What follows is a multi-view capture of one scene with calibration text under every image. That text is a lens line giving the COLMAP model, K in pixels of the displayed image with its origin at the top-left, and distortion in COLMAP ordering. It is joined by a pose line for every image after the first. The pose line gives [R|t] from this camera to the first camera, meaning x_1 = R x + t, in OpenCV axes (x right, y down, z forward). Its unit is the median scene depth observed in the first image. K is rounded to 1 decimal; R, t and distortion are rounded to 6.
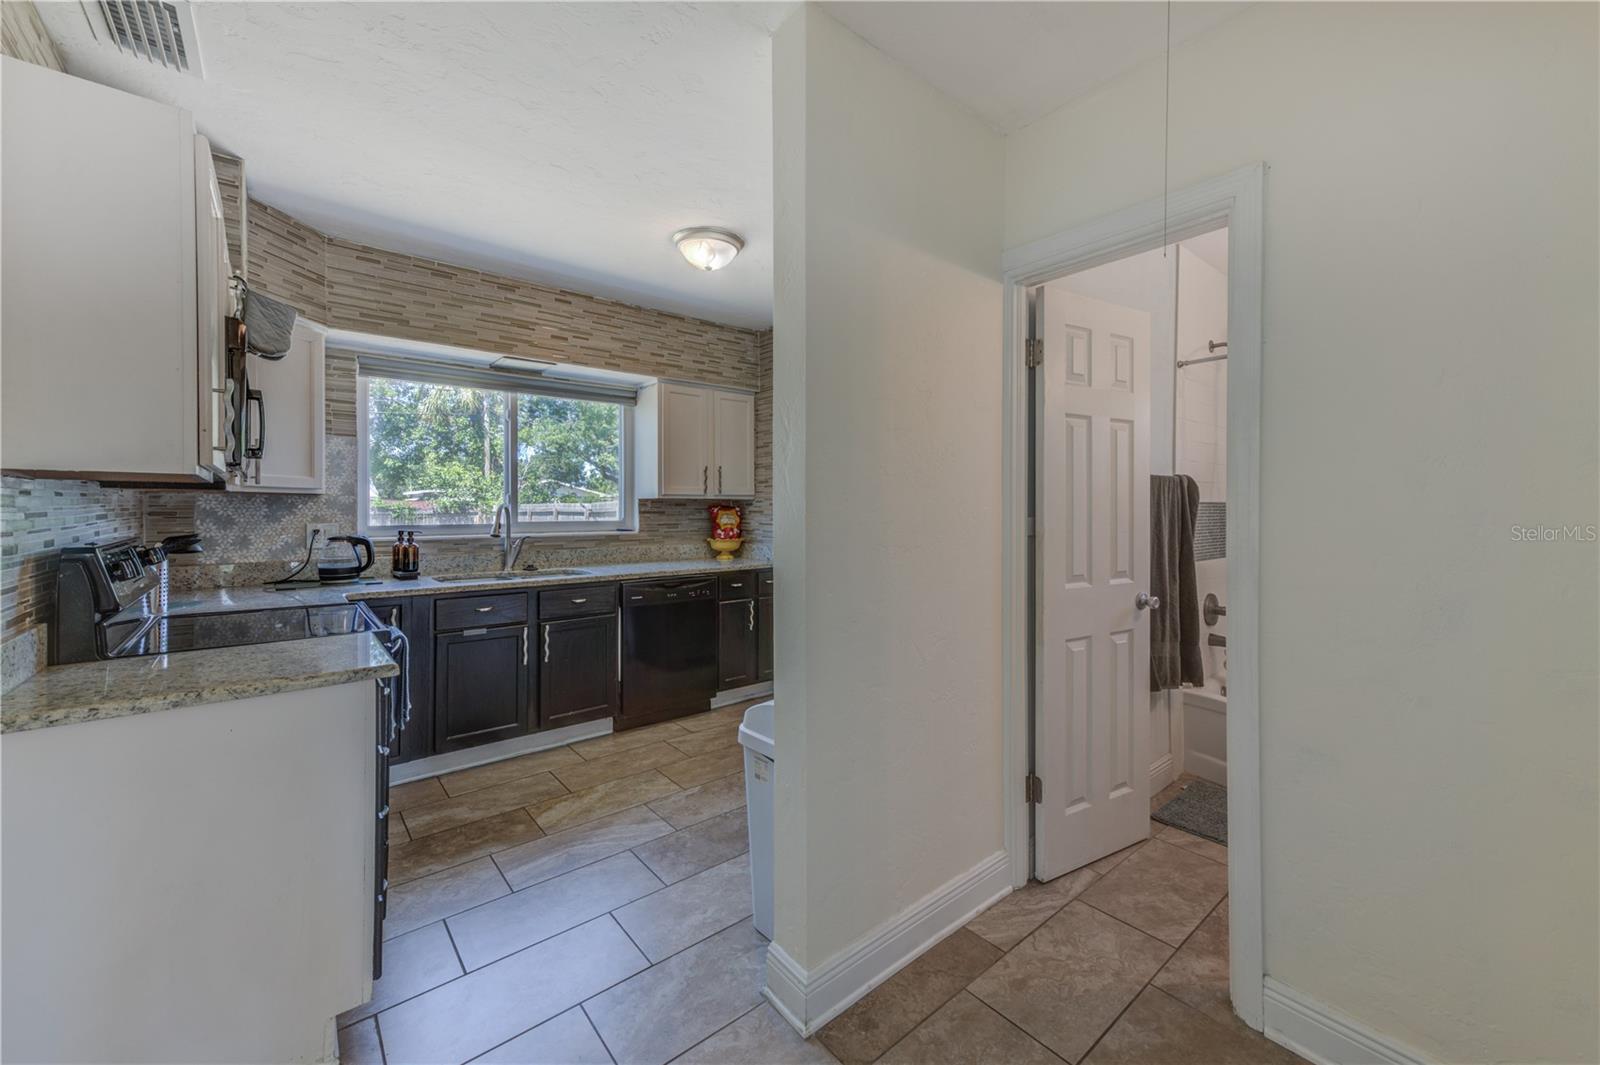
lens RADIAL K [[626.2, 0, 810.7], [0, 626.2, 506.8], [0, 0, 1]] dist [0.023631, -0.000688]
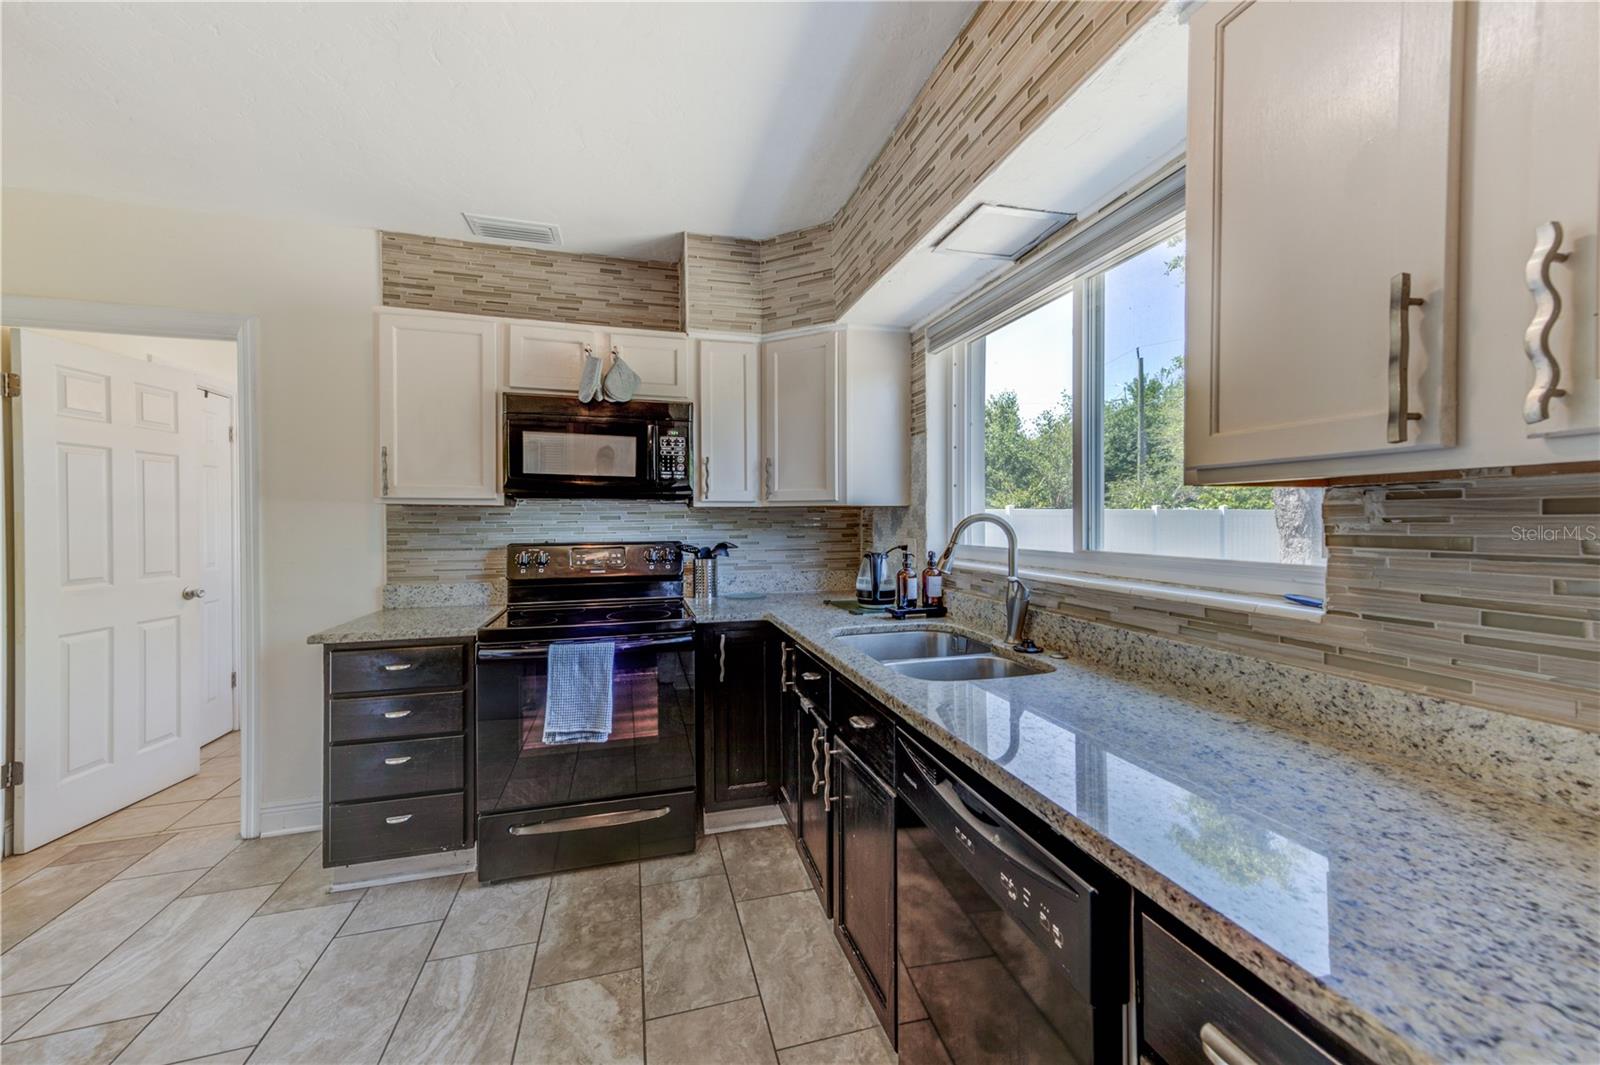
lens RADIAL K [[626.2, 0, 804.0], [0, 626.2, 524.2], [0, 0, 1]] dist [0.023631, -0.000688]
pose [[-0.425874, 0.015605, -0.904648, 0.066917], [0.013304, 0.999851, 0.010985, -0.004239], [0.904685, -0.007357, -0.426018, 1.199676]]
